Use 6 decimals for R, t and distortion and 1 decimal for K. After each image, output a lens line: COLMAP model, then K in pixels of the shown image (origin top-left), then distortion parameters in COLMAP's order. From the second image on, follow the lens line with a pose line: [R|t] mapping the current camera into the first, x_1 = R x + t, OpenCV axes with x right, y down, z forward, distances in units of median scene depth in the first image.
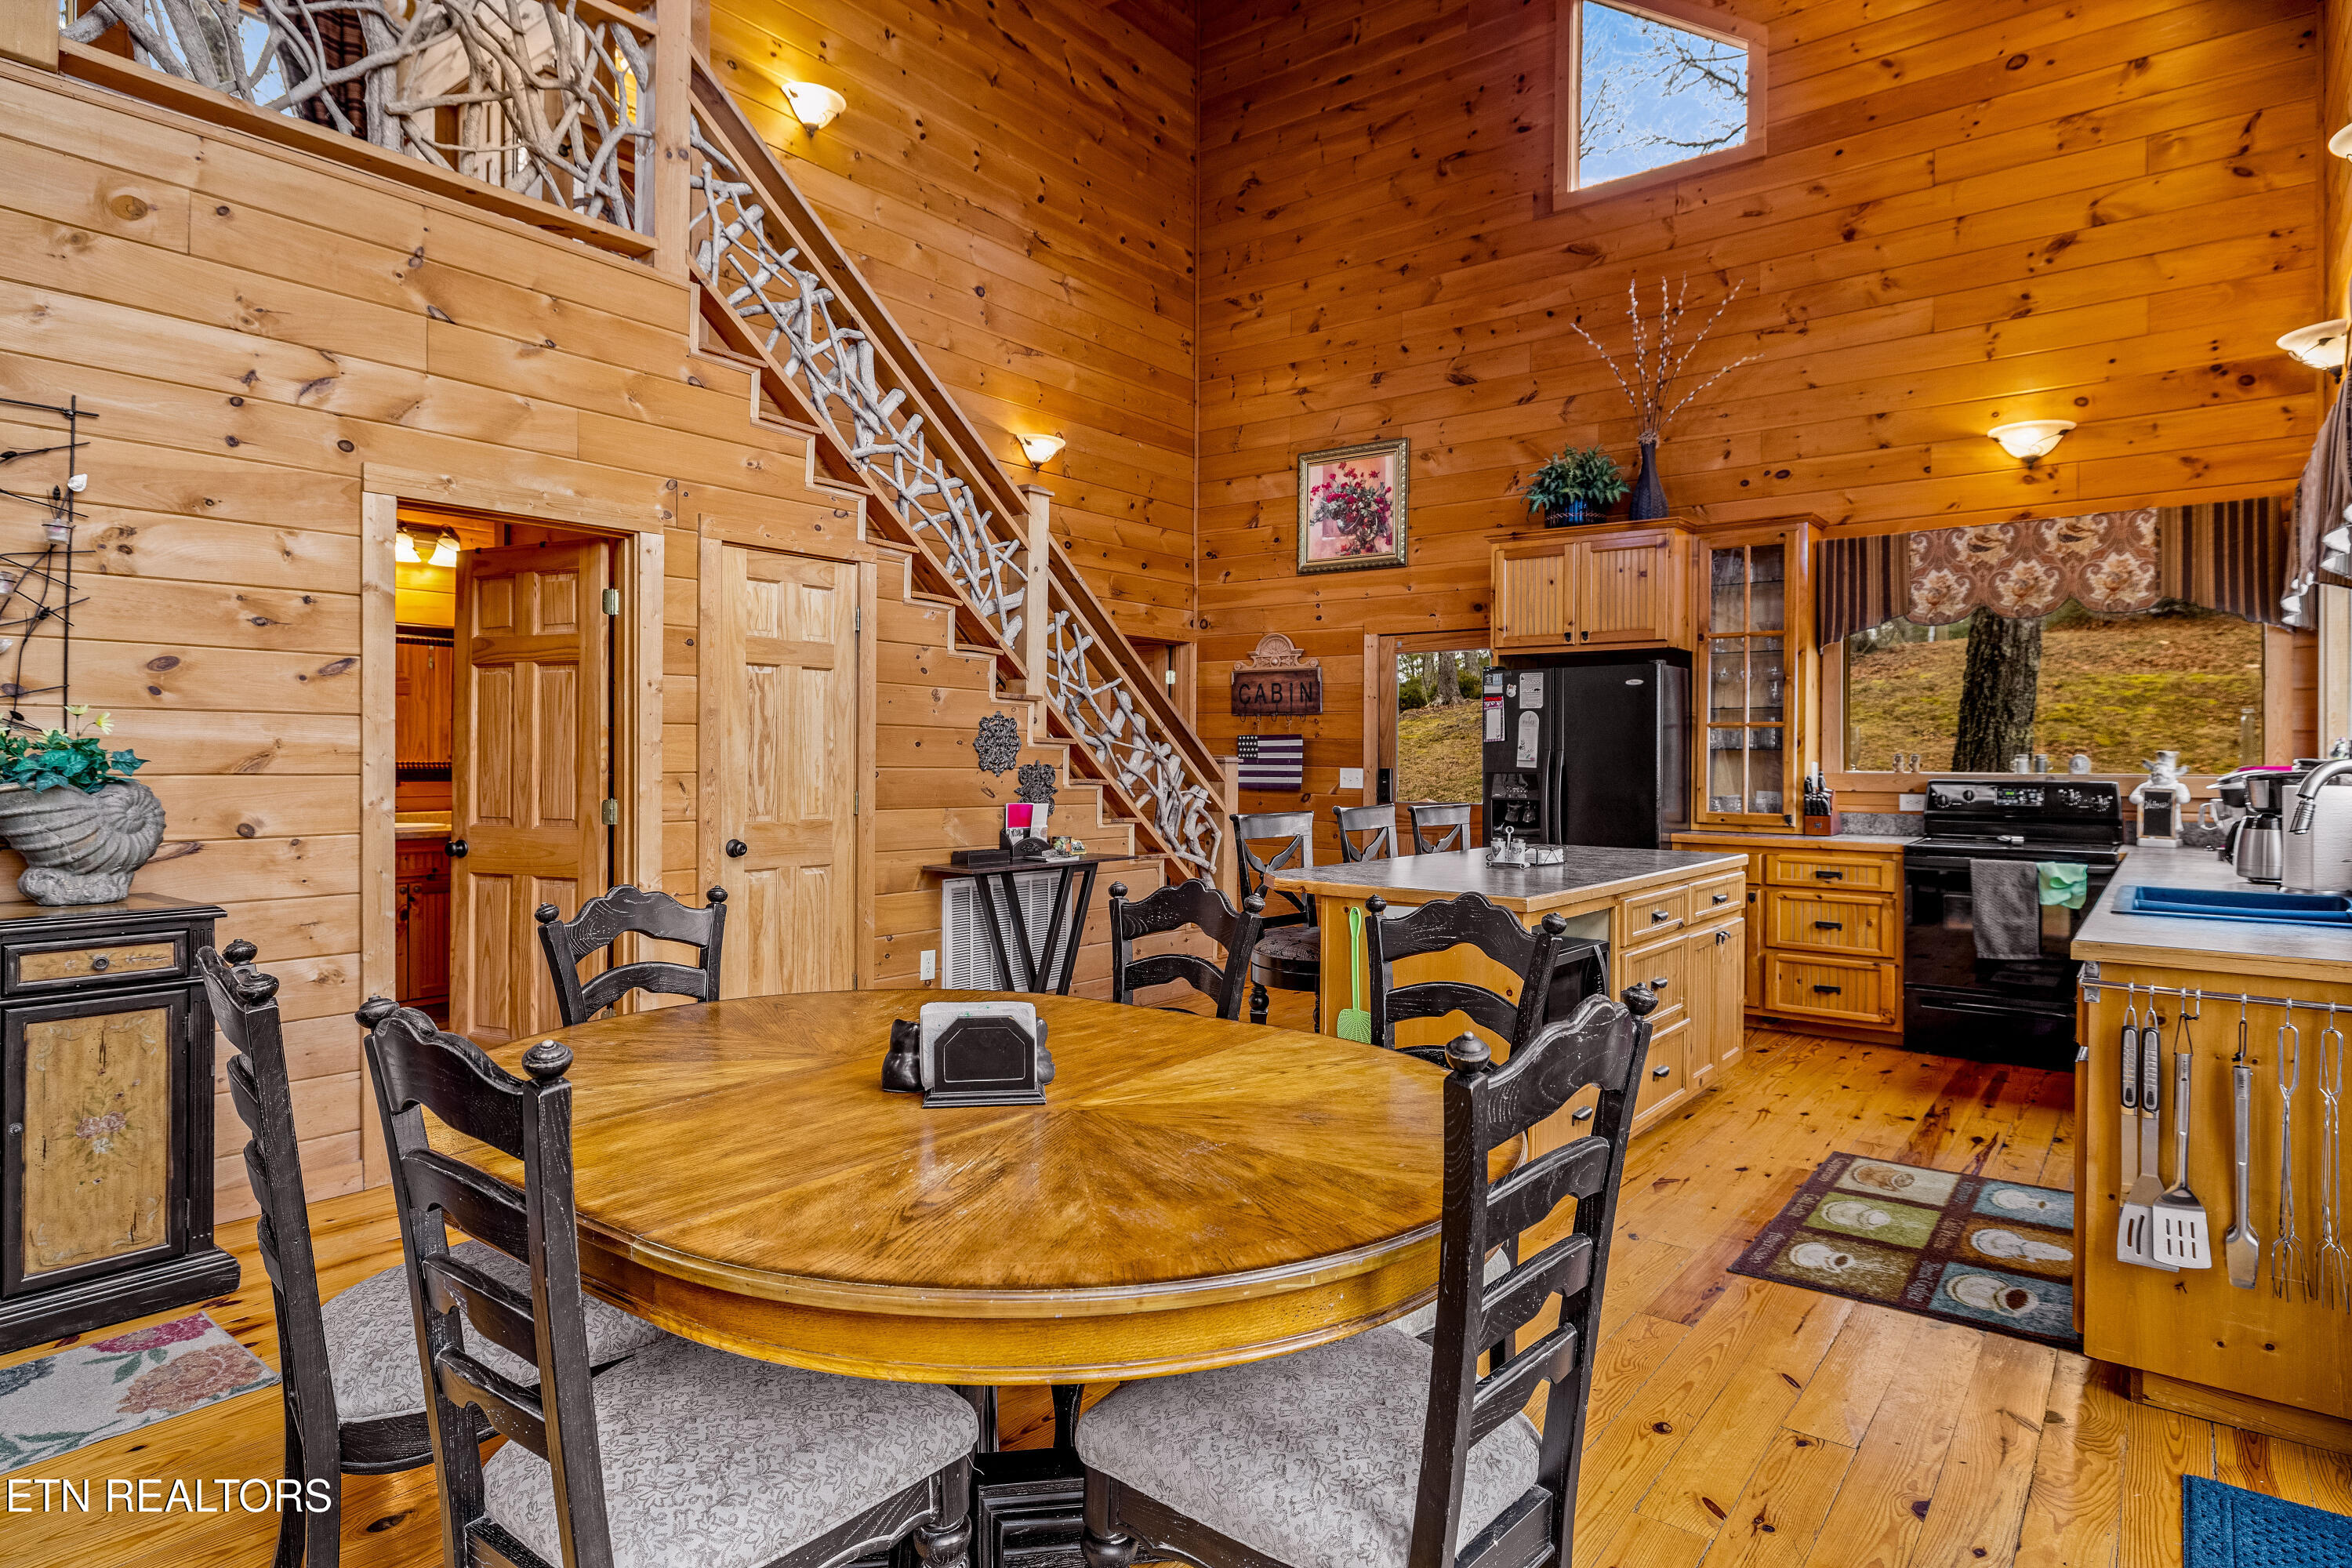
lens RADIAL K [[1305.6, 0, 1157.9], [0, 1305.6, 762.4], [0, 0, 1]] dist [-0.005349, 0.002908]
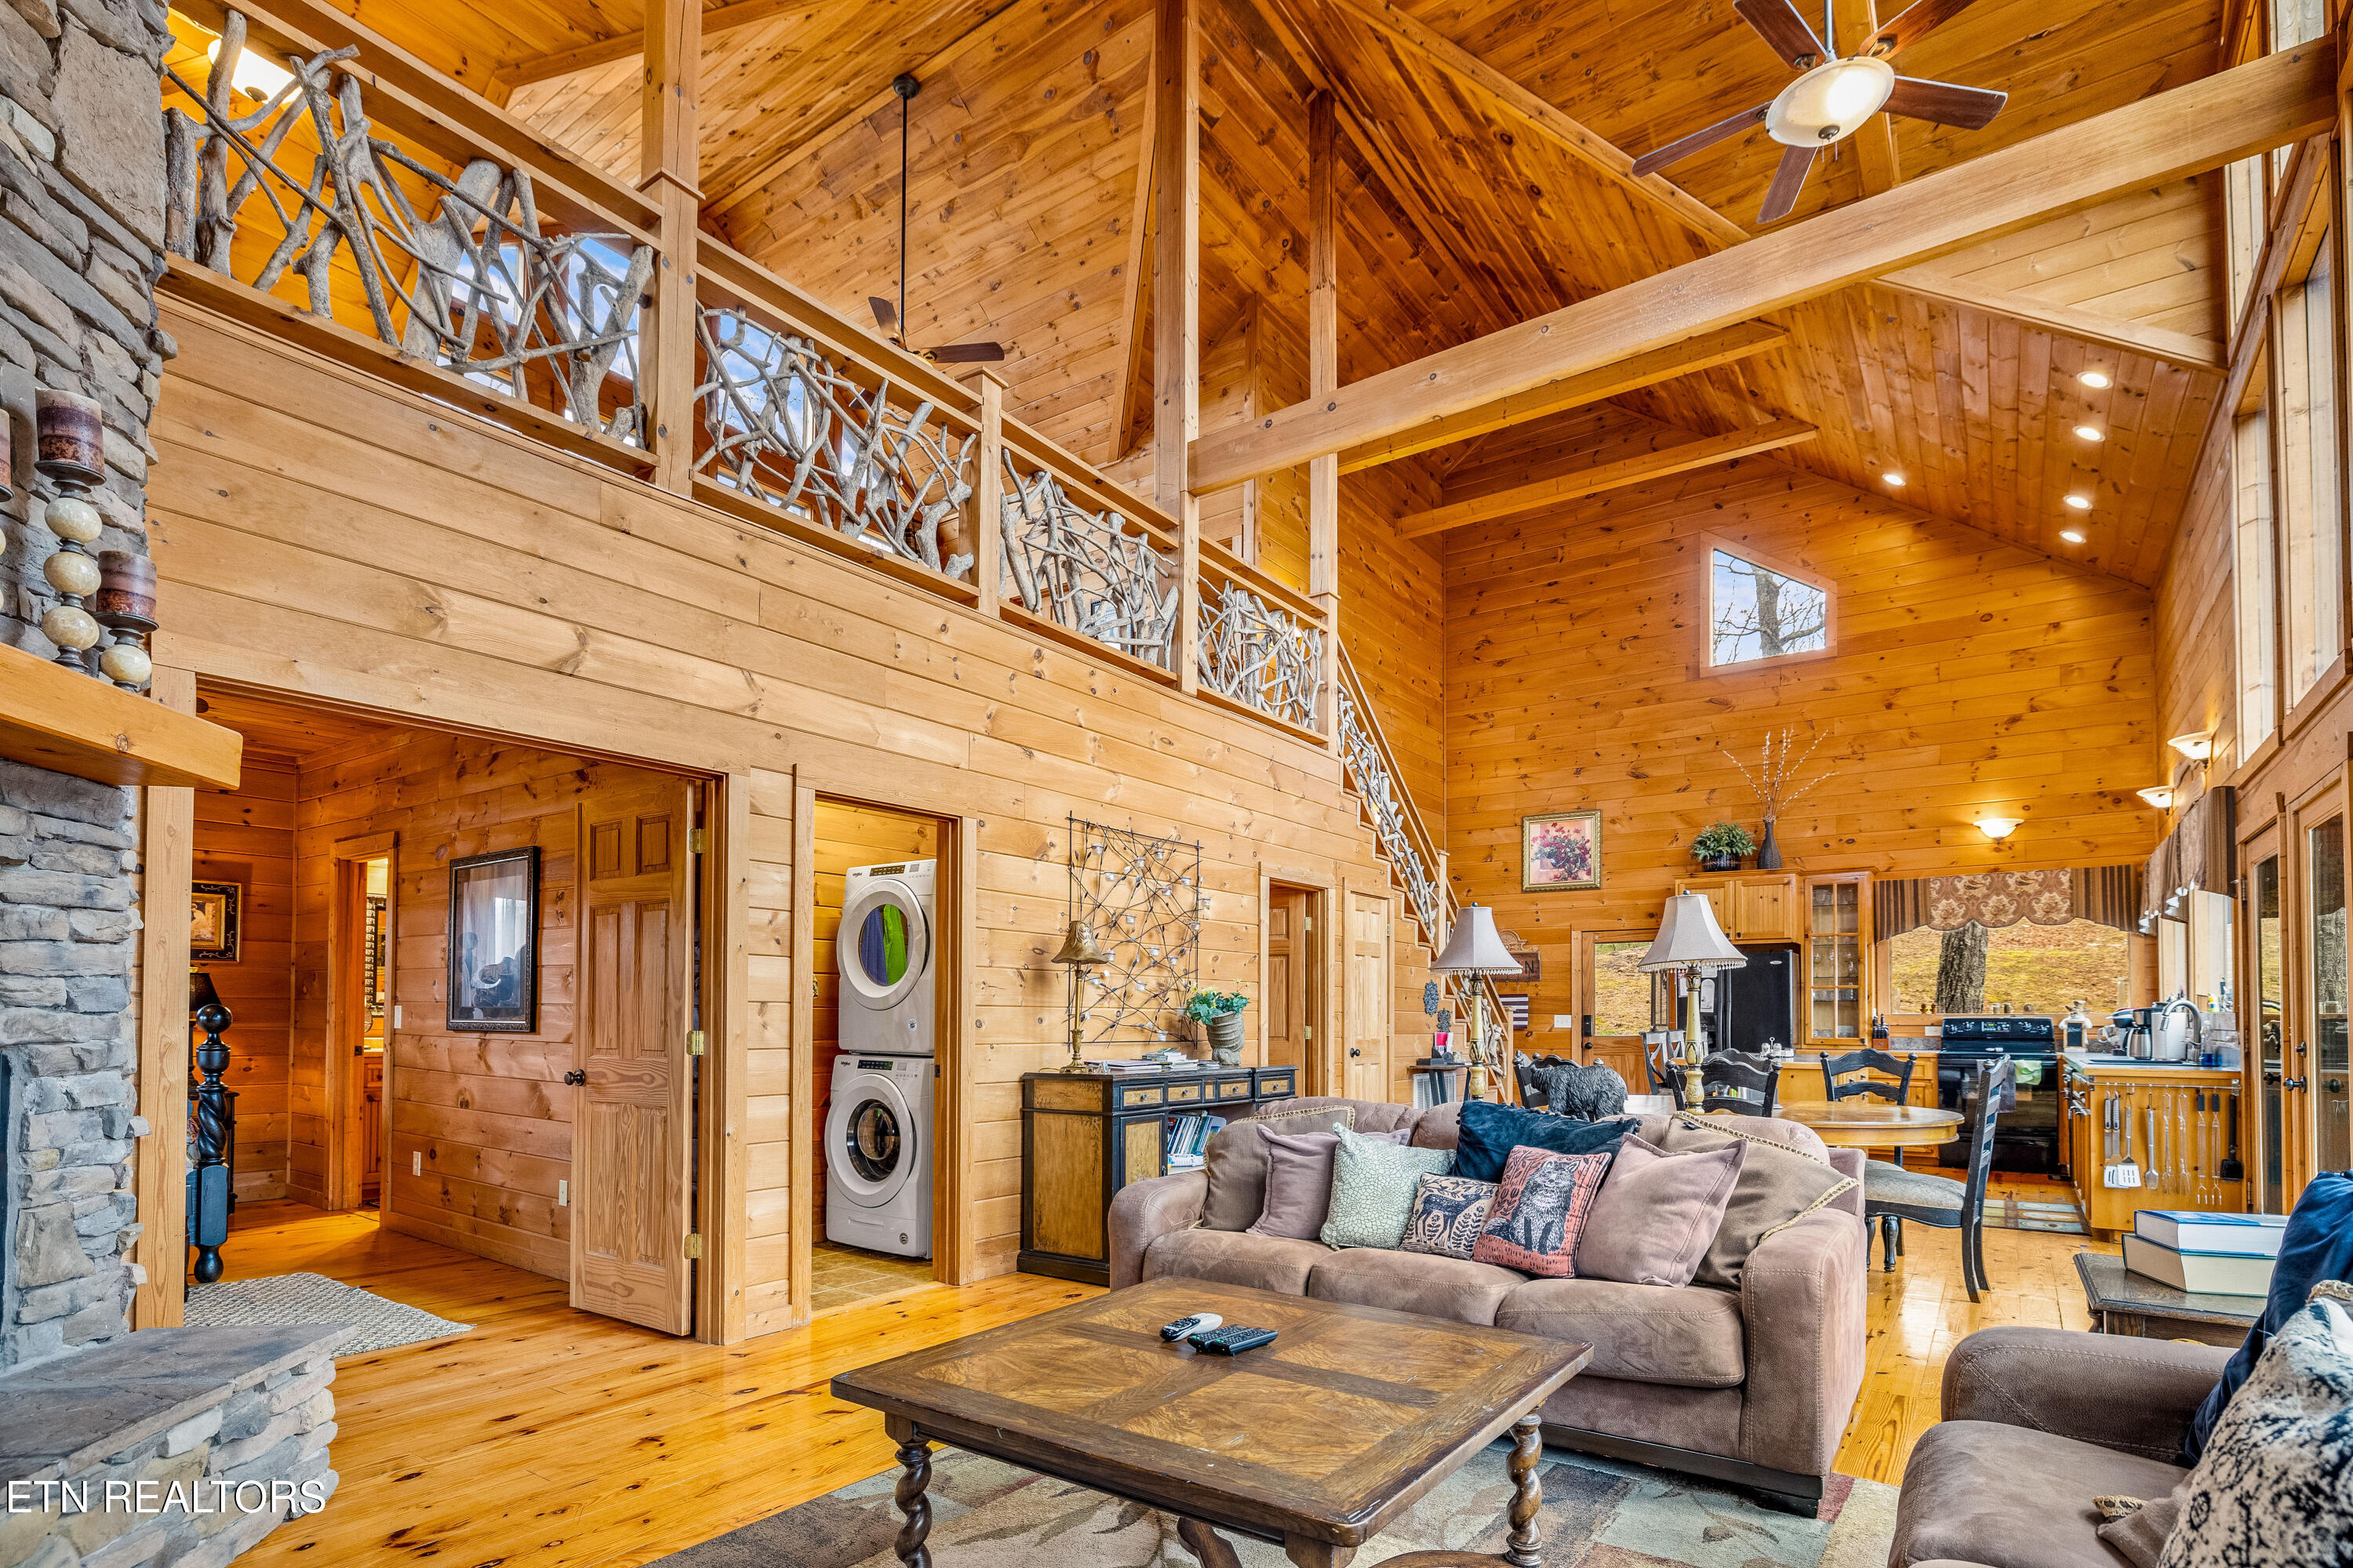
lens RADIAL K [[1178.6, 0, 1150.5], [0, 1178.6, 999.0], [0, 0, 1]] dist [-0.005198, -0.000545]
pose [[0.999402, -0.001749, 0.034548, -0.523787], [0.002470, 0.999780, -0.020837, 0.017962], [-0.034504, 0.020910, 0.999186, -0.540913]]
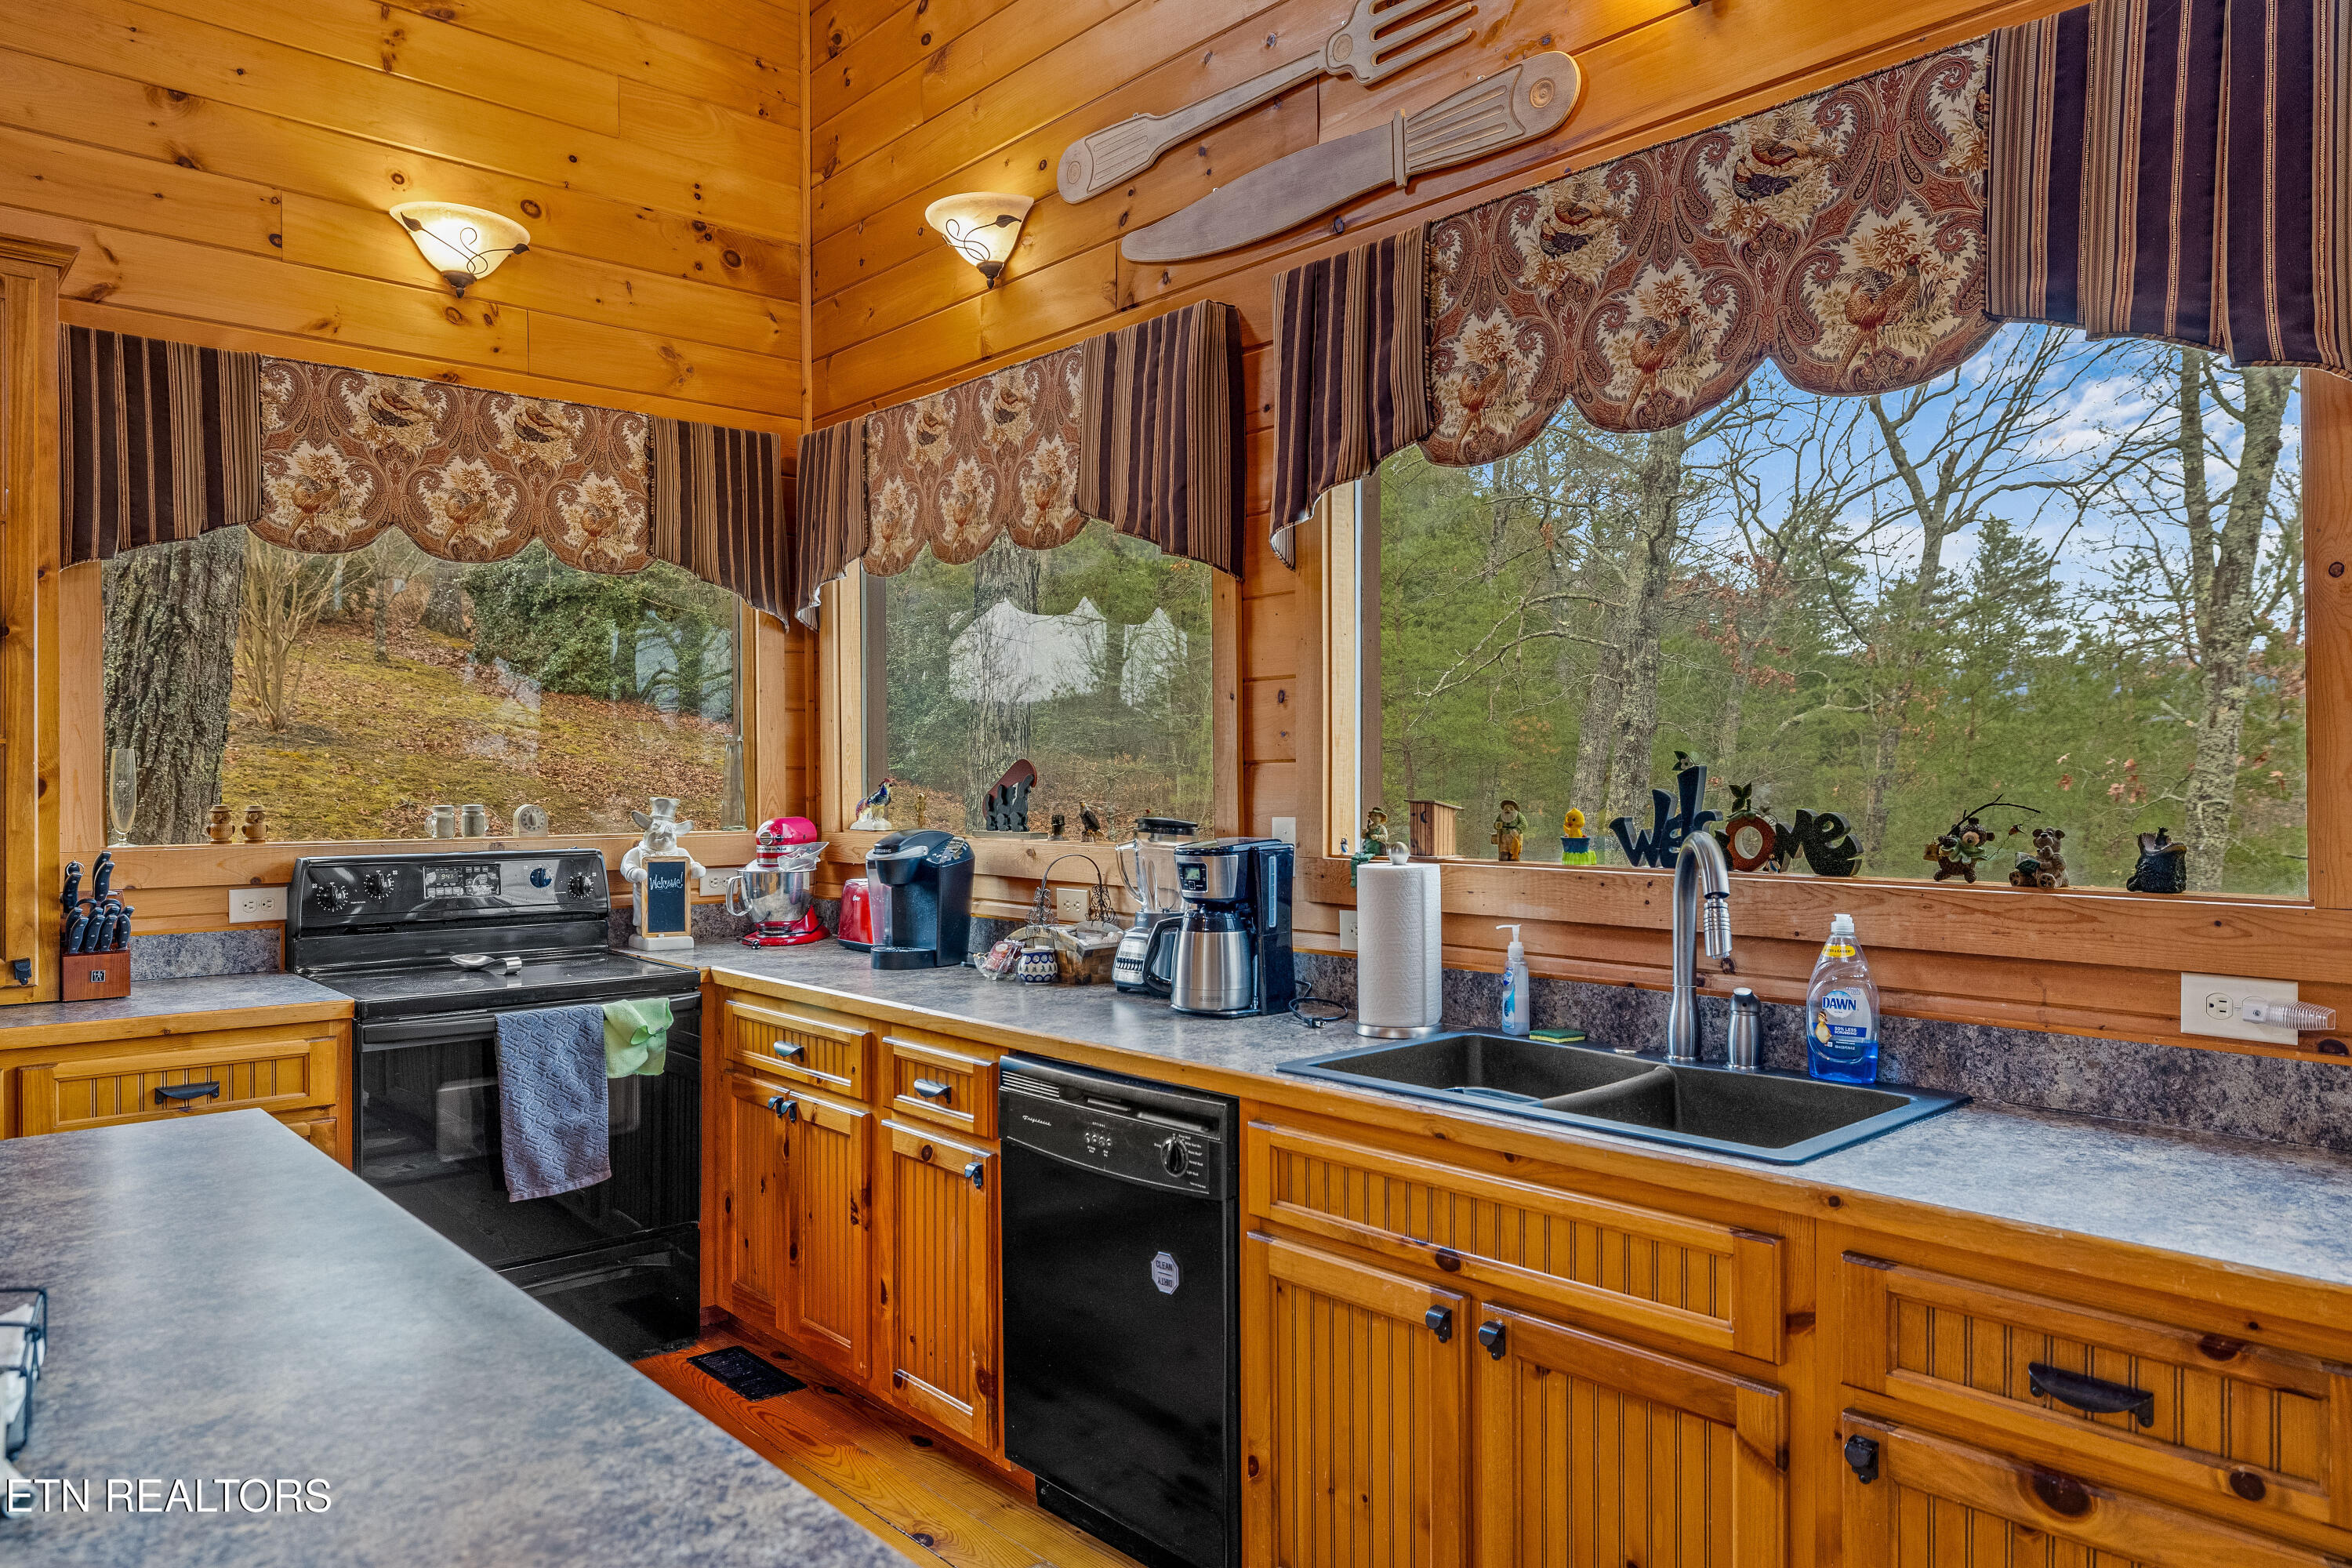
lens RADIAL K [[1526.5, 0, 1161.7], [0, 1526.5, 790.1], [0, 0, 1]] dist [-0.003367, -0.002173]
pose [[0.166244, -0.010210, 0.986032, 0.064969], [0.005948, 0.999939, 0.009351, -0.015862], [-0.986067, 0.004310, 0.166295, 0.560502]]
